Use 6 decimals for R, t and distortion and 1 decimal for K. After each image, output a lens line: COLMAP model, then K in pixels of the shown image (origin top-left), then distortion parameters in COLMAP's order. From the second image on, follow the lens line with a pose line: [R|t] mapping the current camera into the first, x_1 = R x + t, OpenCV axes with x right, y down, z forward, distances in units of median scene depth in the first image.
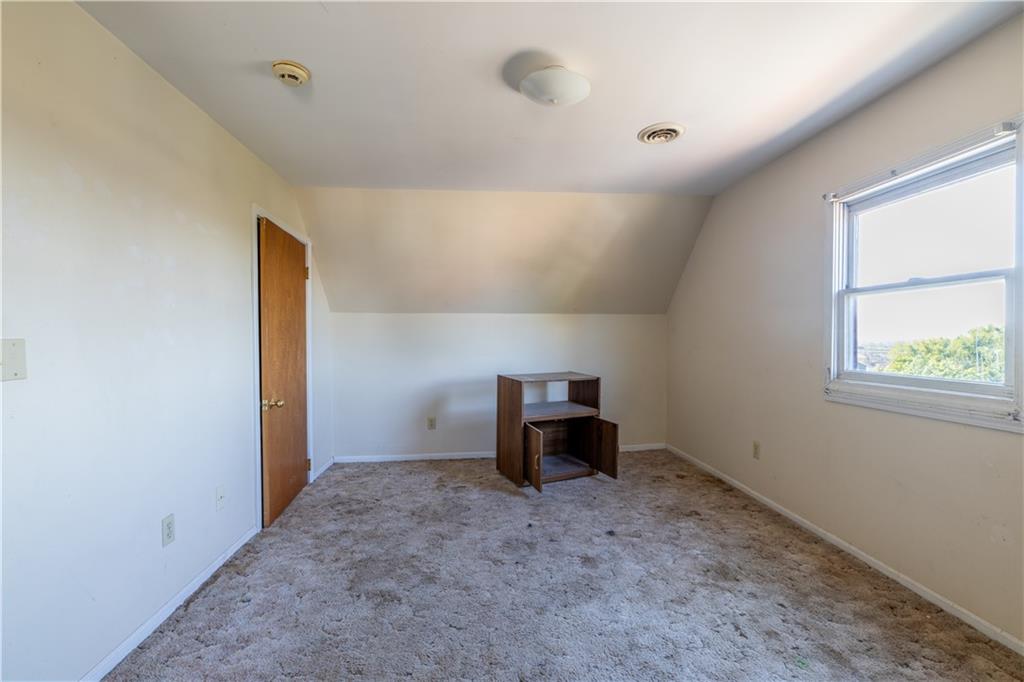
lens RADIAL K [[438.8, 0, 517.3], [0, 438.8, 339.5], [0, 0, 1]] dist [-0.003511, 0.001996]
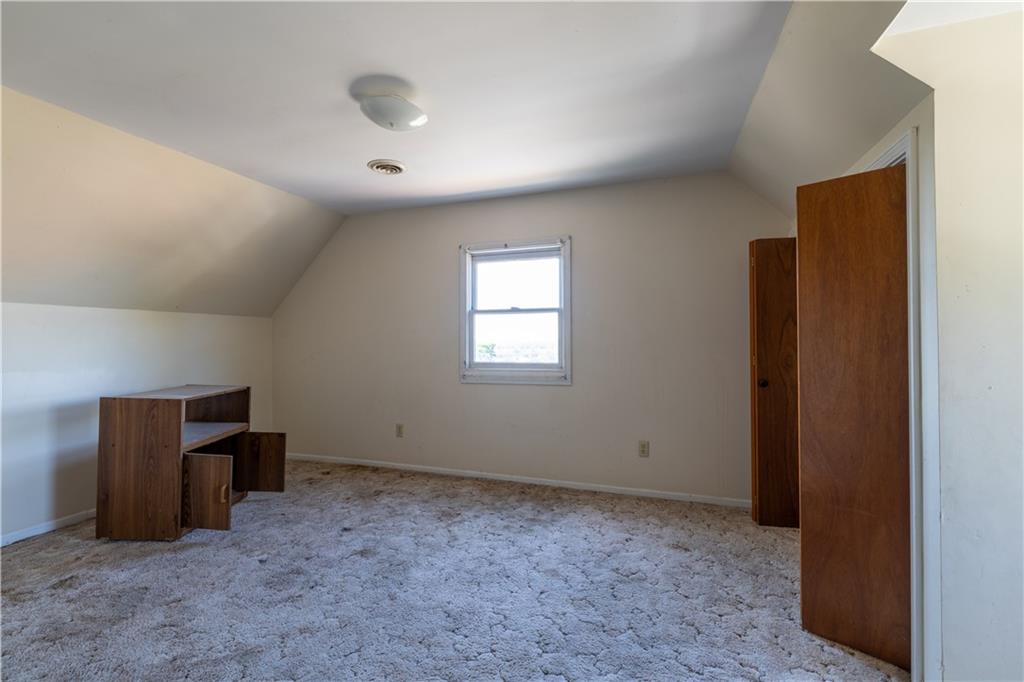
lens RADIAL K [[438.8, 0, 517.0], [0, 438.8, 339.7], [0, 0, 1]] dist [-0.003511, 0.001996]
pose [[0.418554, 0.003220, 0.908186, -0.554454], [0.007622, 0.999946, -0.007058, 0.002639], [-0.908160, 0.009876, 0.418506, 0.192316]]
